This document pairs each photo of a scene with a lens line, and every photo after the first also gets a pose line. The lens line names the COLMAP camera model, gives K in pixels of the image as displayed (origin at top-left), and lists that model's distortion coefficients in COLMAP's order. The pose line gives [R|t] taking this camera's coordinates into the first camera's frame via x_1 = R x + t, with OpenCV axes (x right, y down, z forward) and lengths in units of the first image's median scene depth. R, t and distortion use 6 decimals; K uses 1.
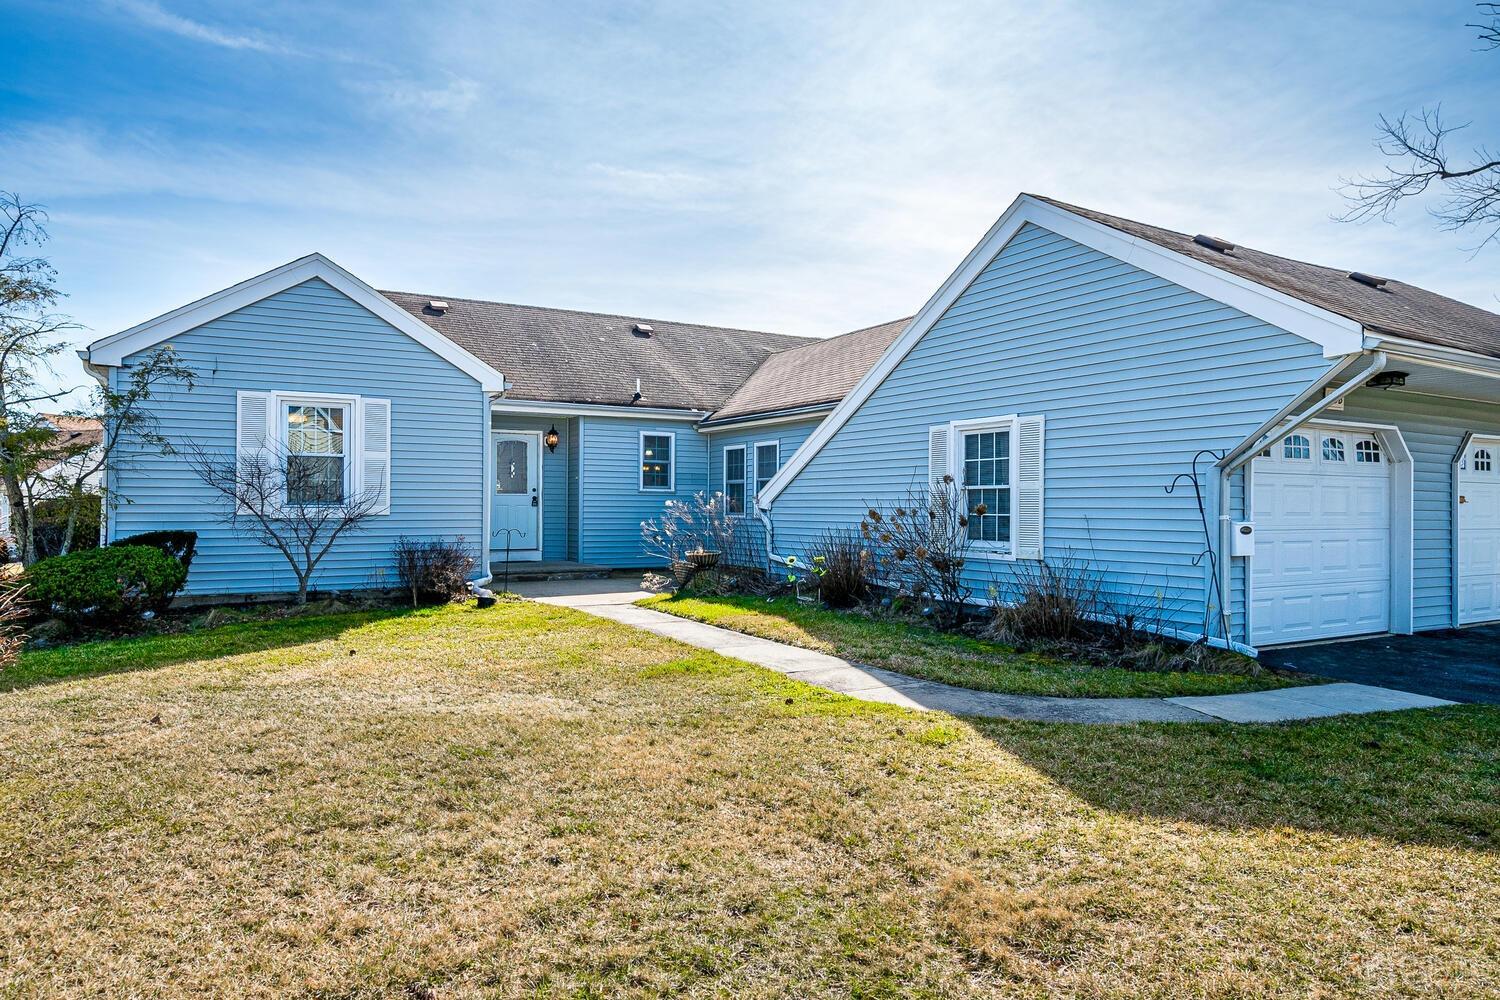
lens RADIAL K [[655.0, 0, 738.6], [0, 655.0, 502.5], [0, 0, 1]] dist [-0.027103, 0.005498]
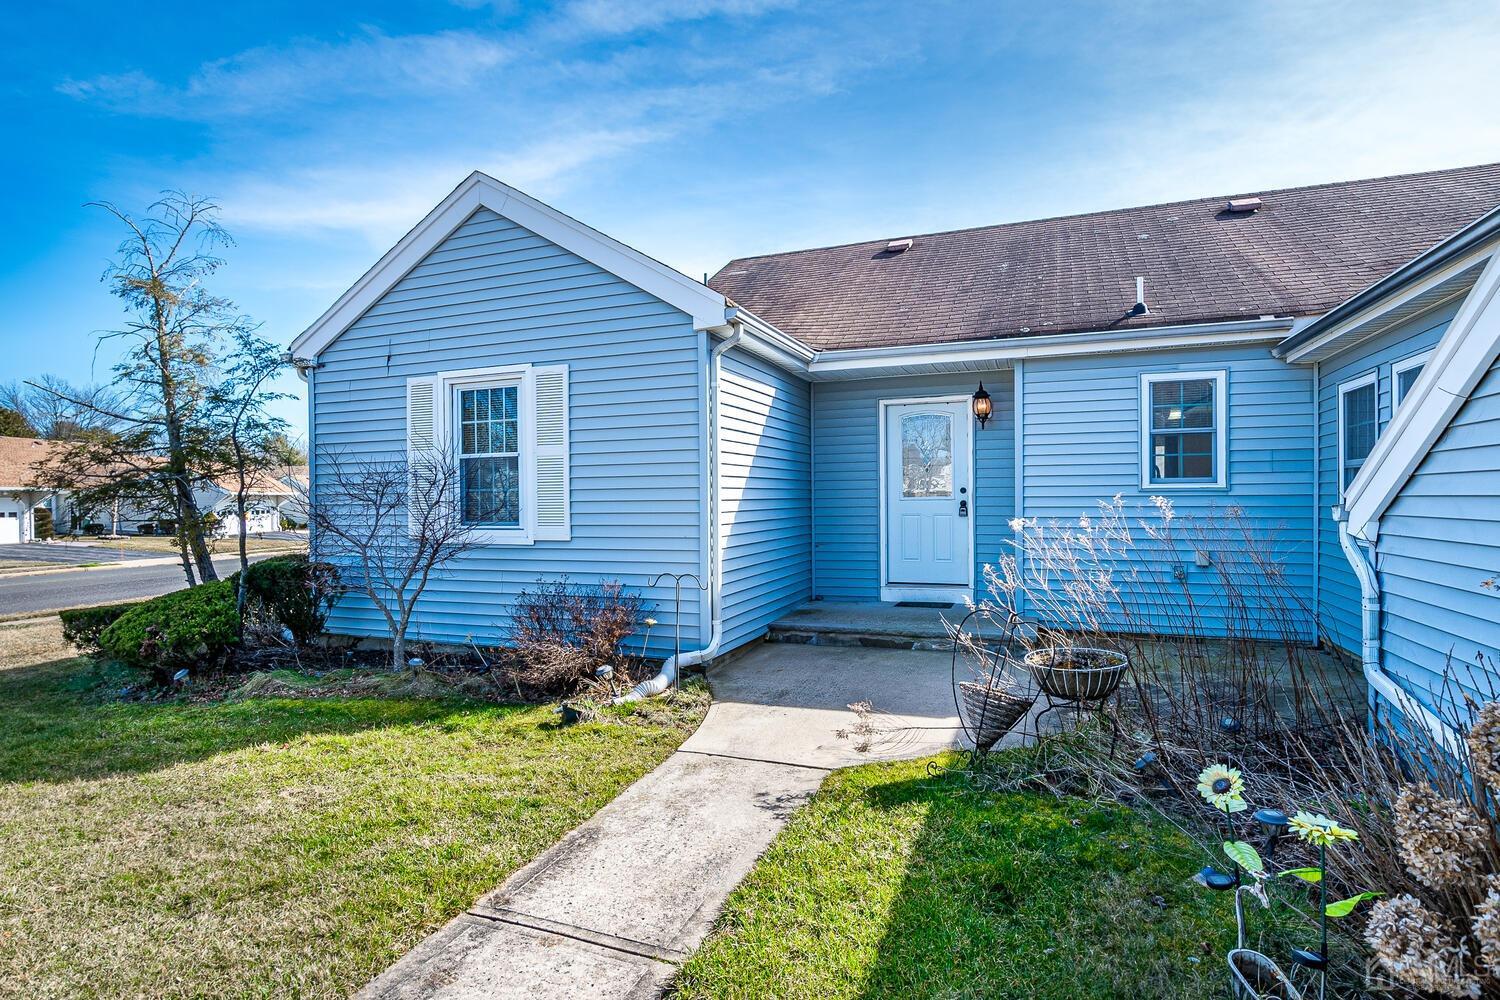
lens RADIAL K [[764.5, 0, 750.0], [0, 764.5, 500.0], [0, 0, 1]] dist [-0.016924, 0.000044]
pose [[0.672923, -0.009346, -0.739654, 0.092904], [0.011444, 0.999932, -0.002223, -0.010816], [0.739624, -0.006969, 0.672984, 0.365832]]
